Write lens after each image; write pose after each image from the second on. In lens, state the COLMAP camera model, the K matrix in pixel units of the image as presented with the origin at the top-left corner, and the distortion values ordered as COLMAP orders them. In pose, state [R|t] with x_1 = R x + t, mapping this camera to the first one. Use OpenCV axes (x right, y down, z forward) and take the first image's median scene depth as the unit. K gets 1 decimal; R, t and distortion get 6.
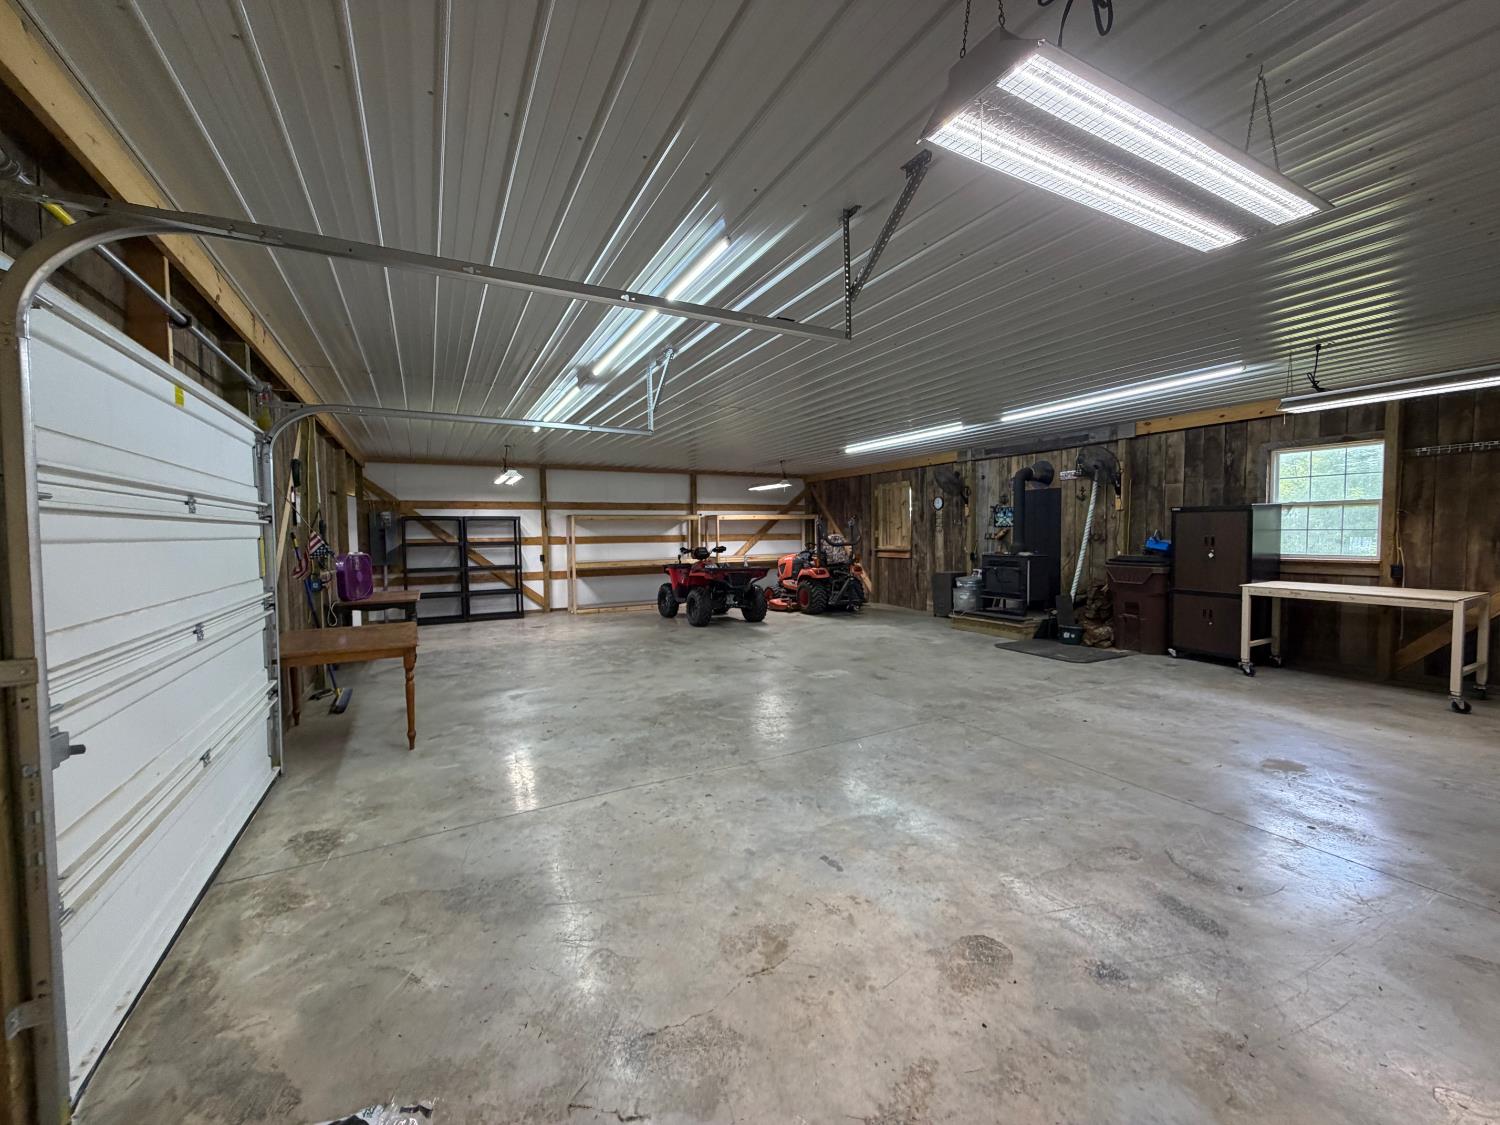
lens RADIAL K [[596.0, 0, 744.8], [0, 596.0, 558.8], [0, 0, 1]] dist [-0.001975, 0.001115]
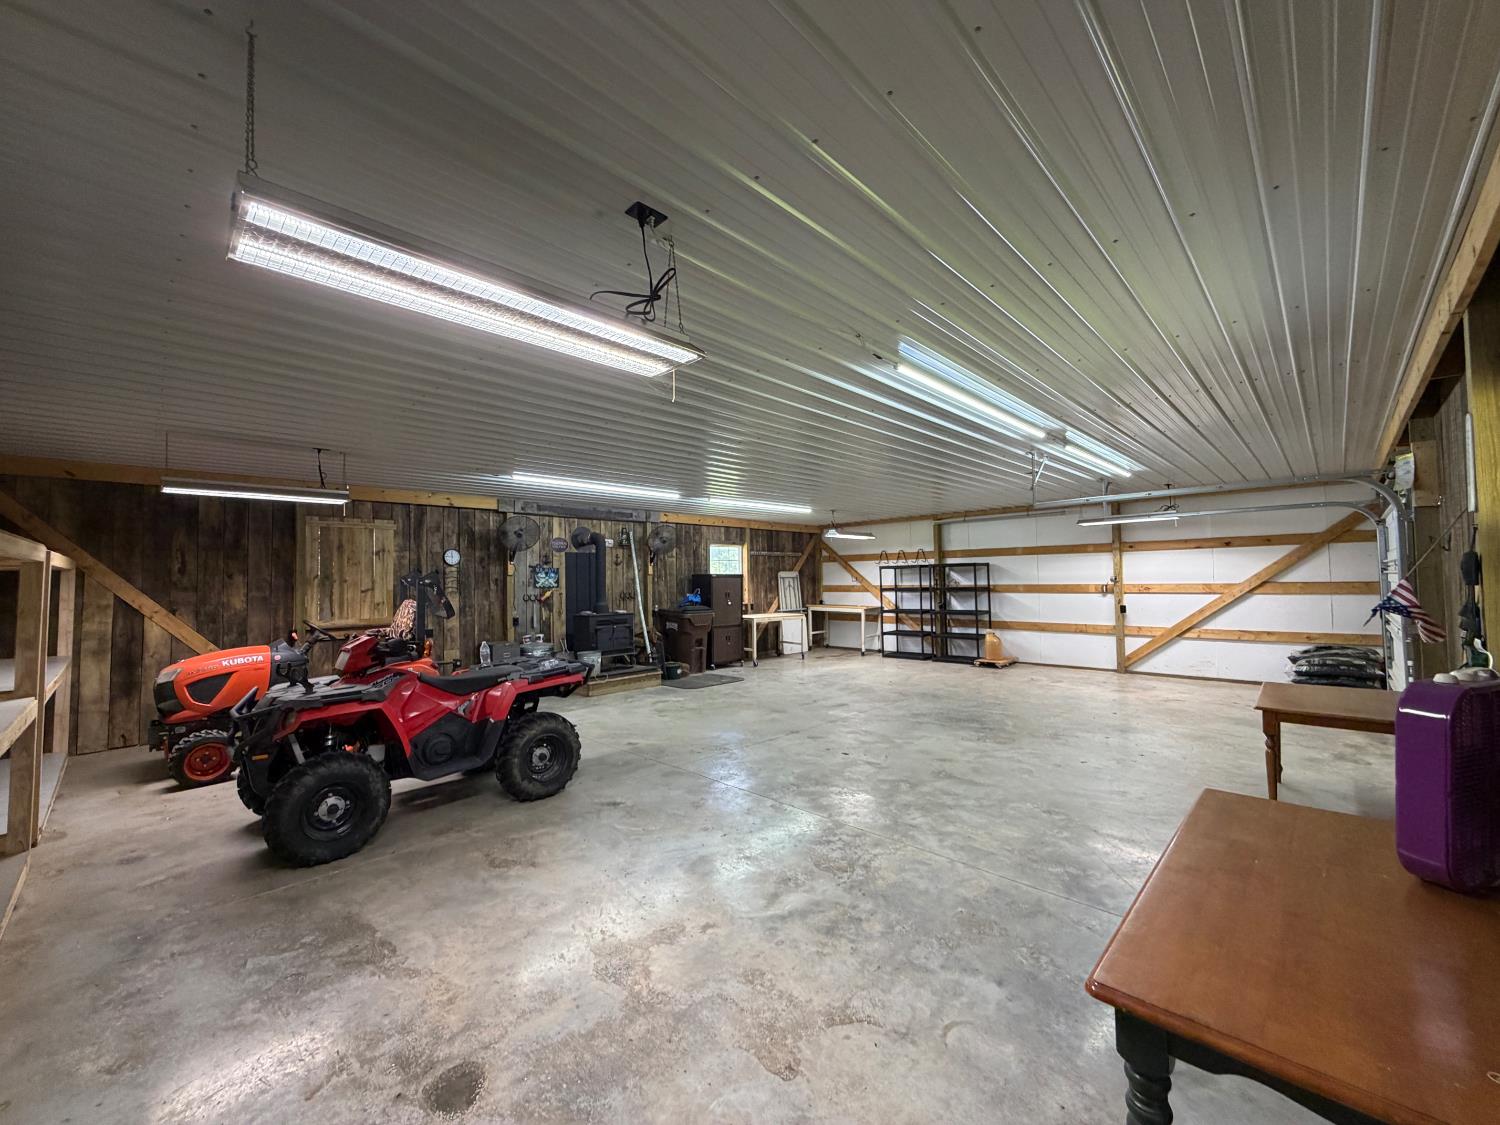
lens RADIAL K [[596.0, 0, 747.2], [0, 596.0, 558.0], [0, 0, 1]] dist [-0.001975, 0.001115]
pose [[-0.304180, 0.048860, 0.951361, -0.562957], [0.057092, 0.997824, -0.032992, -0.049448], [-0.950902, 0.044279, -0.306307, 0.949797]]
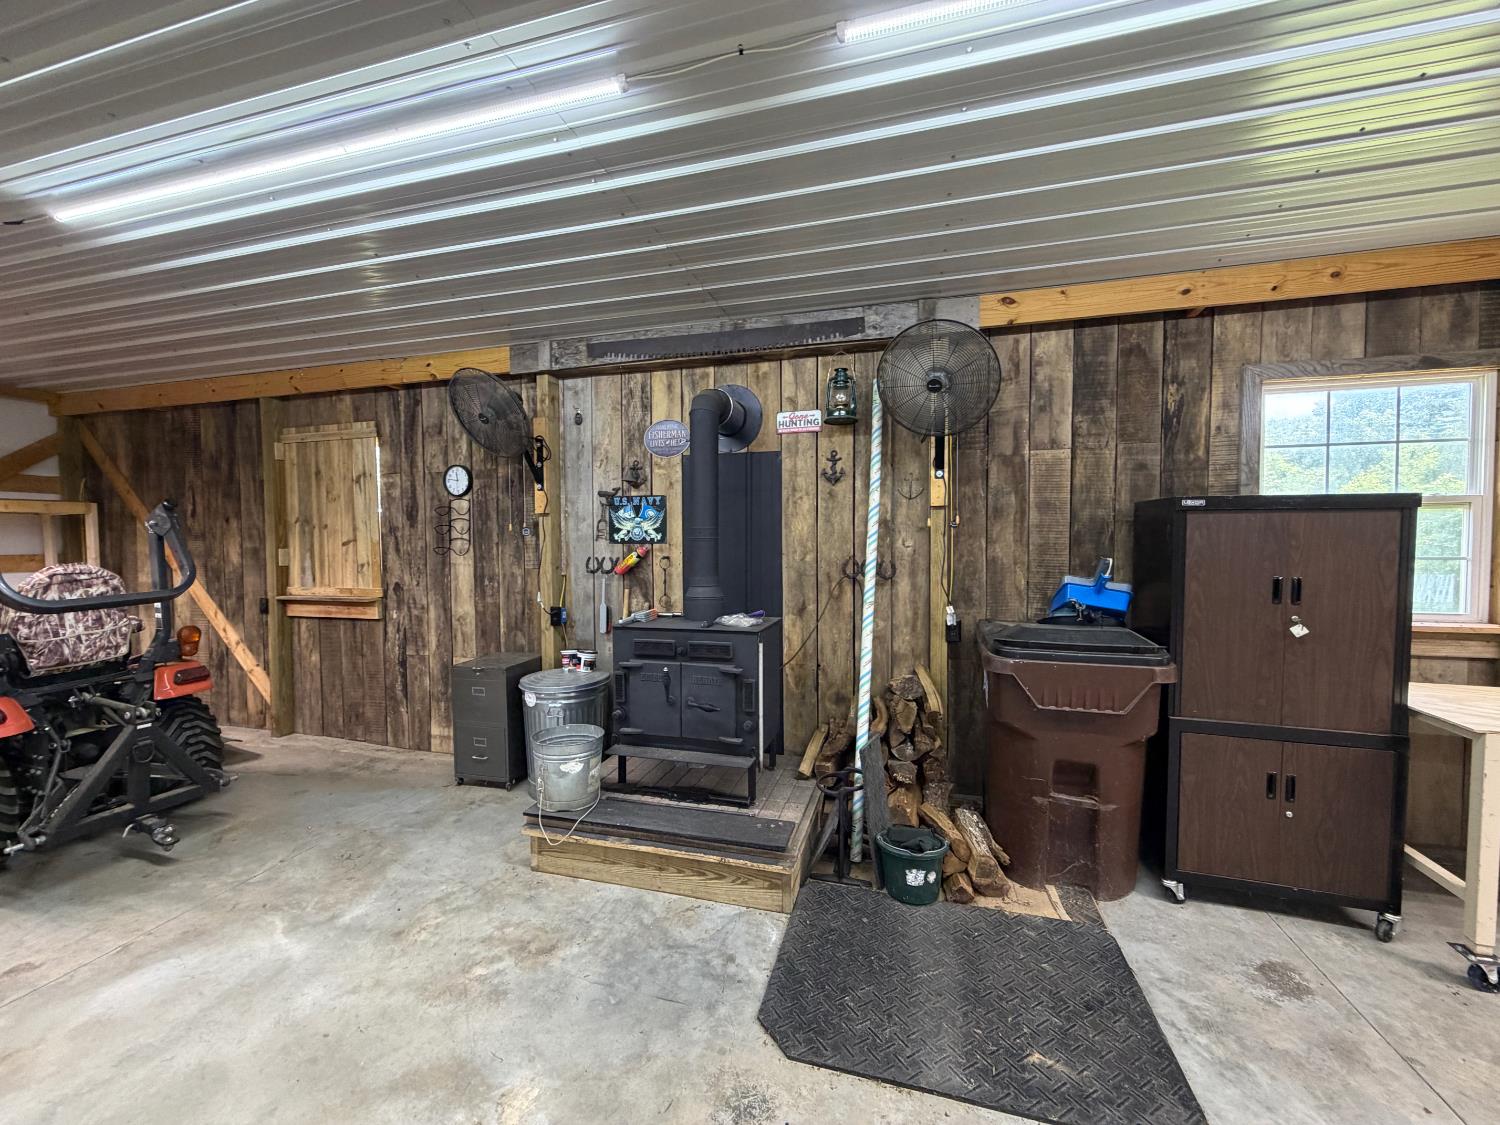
lens RADIAL K [[596.0, 0, 747.4], [0, 596.0, 558.8], [0, 0, 1]] dist [-0.001975, 0.001115]
pose [[0.689337, -0.016767, 0.724247, 0.185275], [0.028399, 0.999589, -0.003889, -0.037585], [-0.723884, 0.023249, 0.689530, 0.640690]]
